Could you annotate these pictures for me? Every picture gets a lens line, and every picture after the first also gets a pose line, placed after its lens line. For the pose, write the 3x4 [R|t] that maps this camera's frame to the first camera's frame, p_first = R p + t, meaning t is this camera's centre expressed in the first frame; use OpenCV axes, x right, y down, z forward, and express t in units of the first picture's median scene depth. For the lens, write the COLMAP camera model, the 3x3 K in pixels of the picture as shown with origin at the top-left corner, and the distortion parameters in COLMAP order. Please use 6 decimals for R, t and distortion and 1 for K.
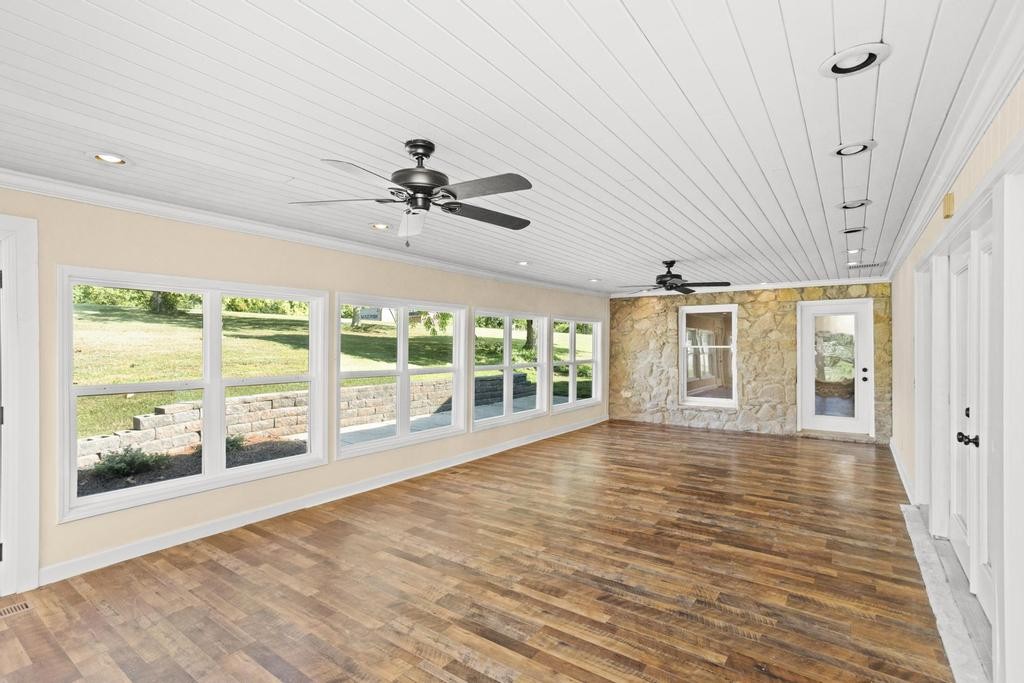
lens RADIAL K [[486.7, 0, 493.5], [0, 486.7, 345.6], [0, 0, 1]] dist [-0.035816, 0.000461]
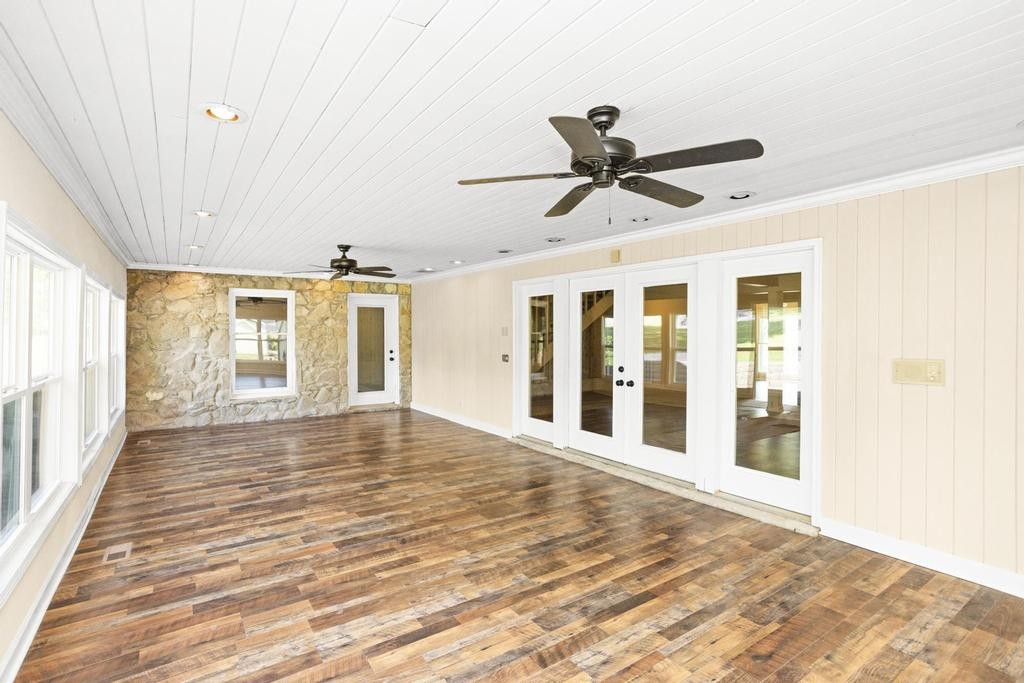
lens RADIAL K [[495.1, 0, 512.0], [0, 495.1, 341.5], [0, 0, 1]] dist [-0.059850, 0.030130]
pose [[0.327318, -0.018752, 0.944728, -0.539556], [-0.000138, 0.999802, 0.019894, -0.003106], [-0.944914, -0.006642, 0.327251, 0.436894]]
